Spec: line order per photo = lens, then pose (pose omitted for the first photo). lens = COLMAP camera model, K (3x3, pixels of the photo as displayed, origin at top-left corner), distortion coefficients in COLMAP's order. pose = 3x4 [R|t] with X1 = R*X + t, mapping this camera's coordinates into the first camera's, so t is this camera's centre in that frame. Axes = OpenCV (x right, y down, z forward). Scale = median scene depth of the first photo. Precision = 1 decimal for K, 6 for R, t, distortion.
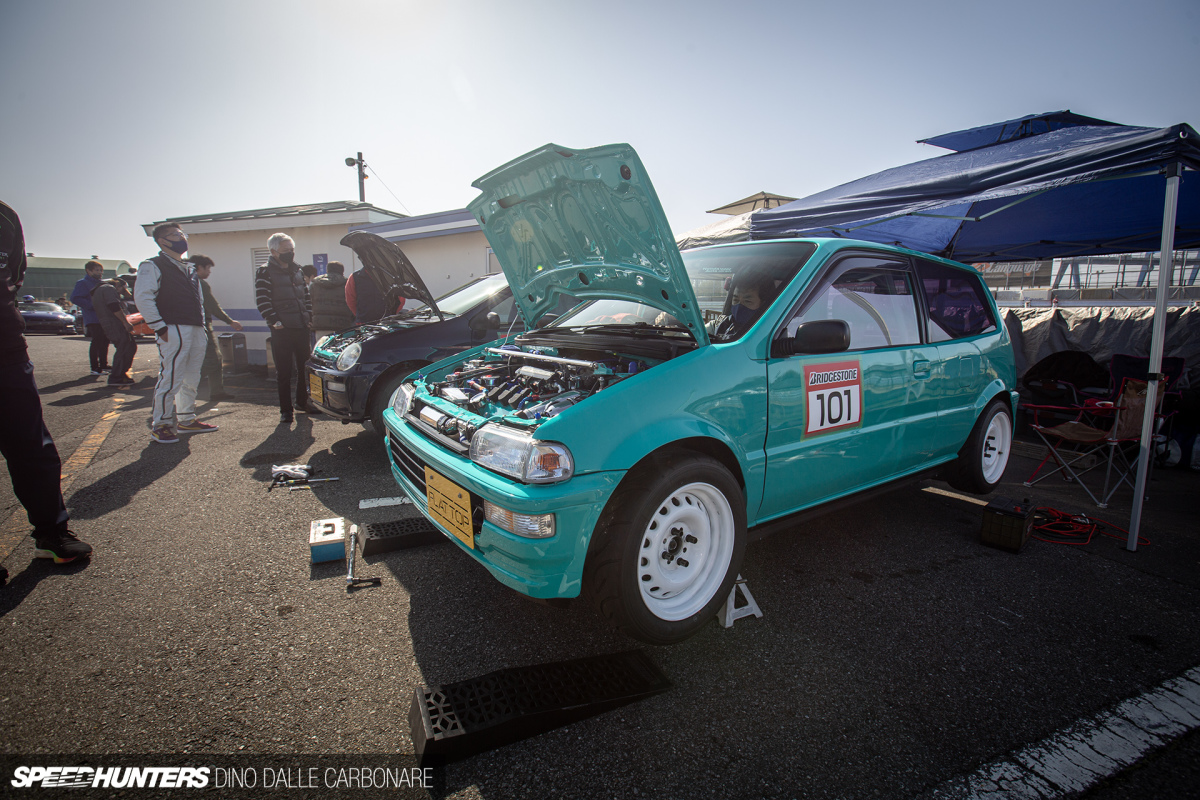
lens RADIAL K [[571.6, 0, 600.0], [0, 571.6, 400.0], [0, 0, 1]] dist [-0.001590, -0.000320]
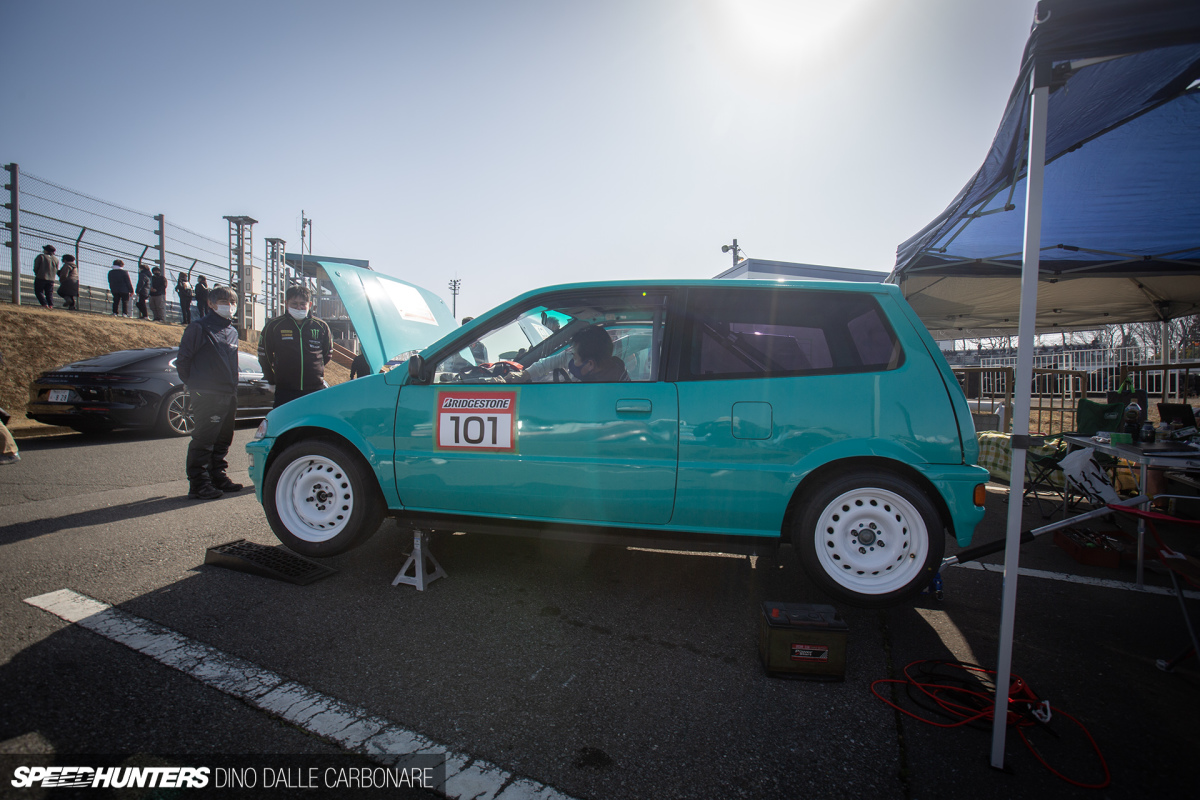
lens RADIAL K [[575.9, 0, 600.5], [0, 575.9, 374.7], [0, 0, 1]] dist [-0.025476, 0.000578]
pose [[0.631398, -0.009477, -0.775401, 1.517593], [-0.114848, 0.987755, -0.105592, -0.004358], [0.766907, 0.155724, 0.622578, 0.443285]]
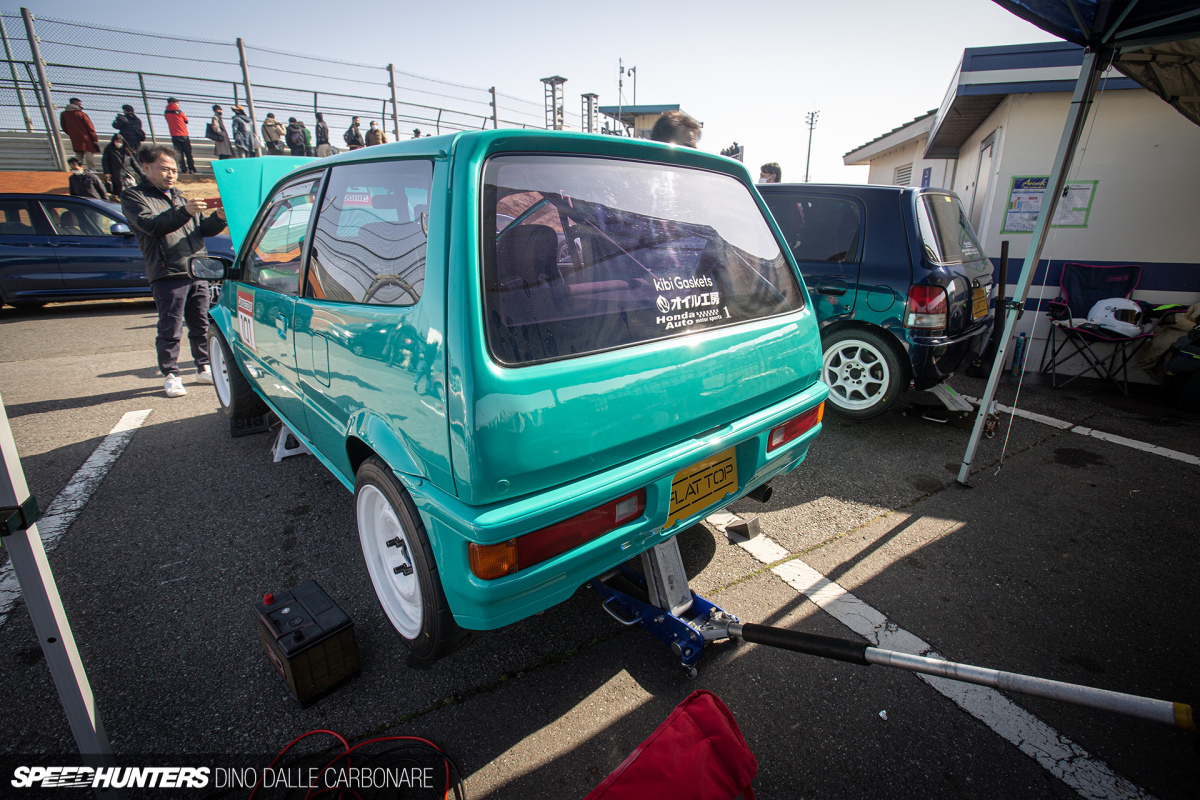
lens RADIAL K [[570.4, 0, 600.0], [0, 570.4, 400.0], [0, 0, 1]] dist [-0.030761, 0.000243]
pose [[0.033259, 0.286227, -0.957584, 1.624664], [-0.137463, 0.950319, 0.279281, -0.281560], [0.989948, 0.122344, 0.070952, 1.706297]]
